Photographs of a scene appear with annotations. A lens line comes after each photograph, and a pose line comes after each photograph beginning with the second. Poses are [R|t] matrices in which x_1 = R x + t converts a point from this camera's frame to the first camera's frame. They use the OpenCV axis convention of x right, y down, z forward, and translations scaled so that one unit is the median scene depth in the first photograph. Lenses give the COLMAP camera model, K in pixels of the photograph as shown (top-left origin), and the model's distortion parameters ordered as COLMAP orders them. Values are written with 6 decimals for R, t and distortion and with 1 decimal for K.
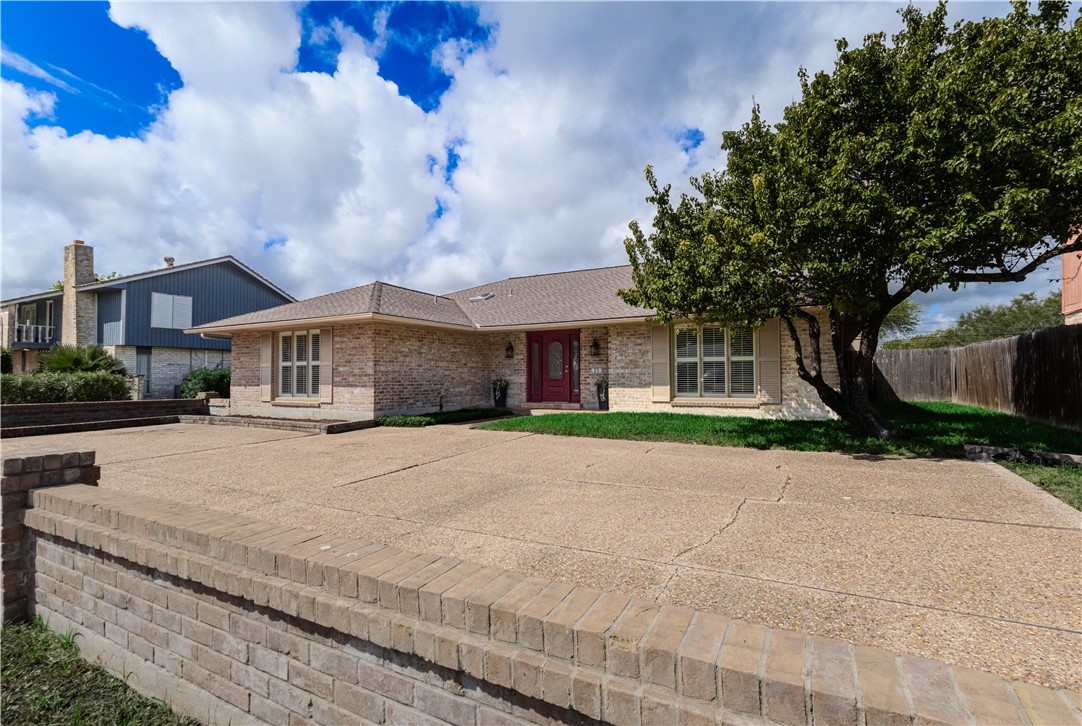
lens RADIAL K [[517.1, 0, 540.4], [0, 517.1, 362.5], [0, 0, 1]] dist [0.012324, 0.000101]
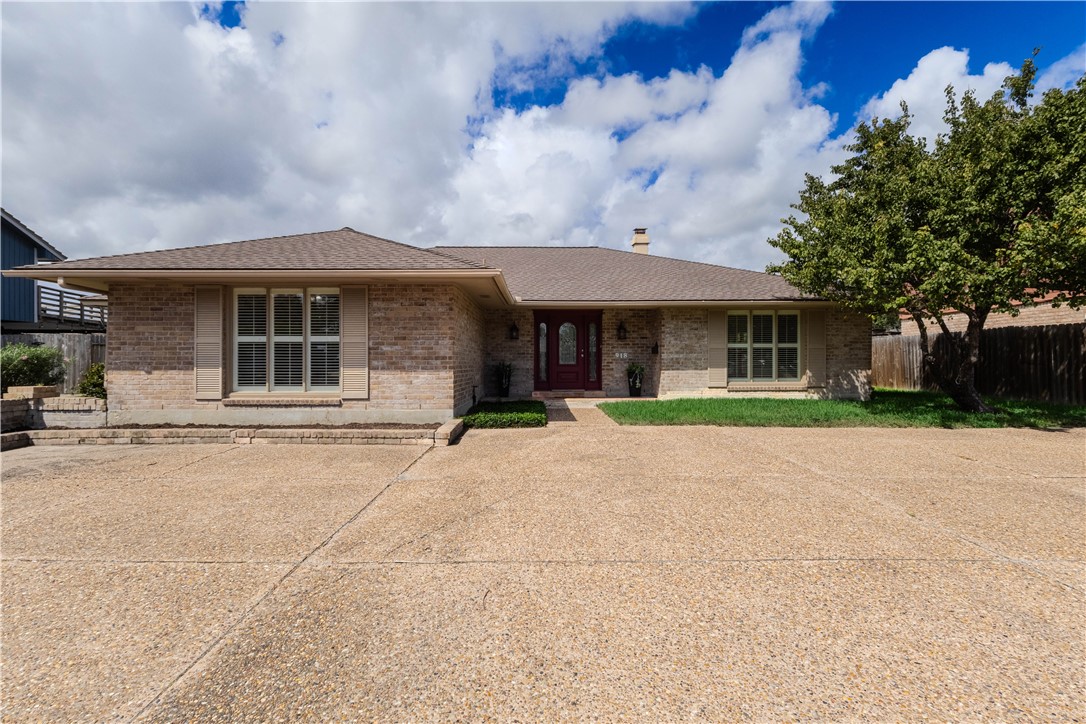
lens RADIAL K [[497.0, 0, 543.0], [0, 497.0, 362.0], [0, 0, 1]] dist [0.002820, 0.000385]
pose [[0.869399, 0.004361, 0.494092, -0.508561], [-0.016988, 0.999634, 0.021070, 0.012481], [-0.493819, -0.026712, 0.869154, 0.315204]]
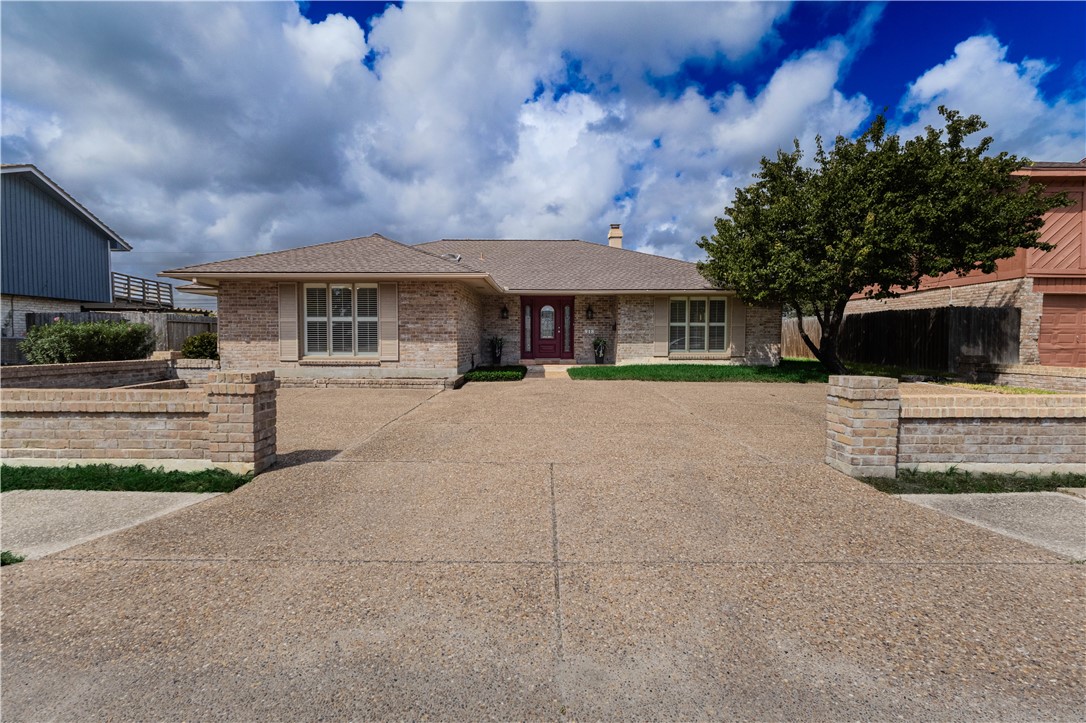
lens RADIAL K [[500.0, 0, 543.0], [0, 500.0, 361.5], [0, 0, 1]] dist [-0.001934, -0.000144]
pose [[0.874659, -0.014877, 0.484511, -0.601409], [-0.020190, 0.997543, 0.067077, 0.010501], [-0.484319, -0.068452, 0.872210, 0.044973]]
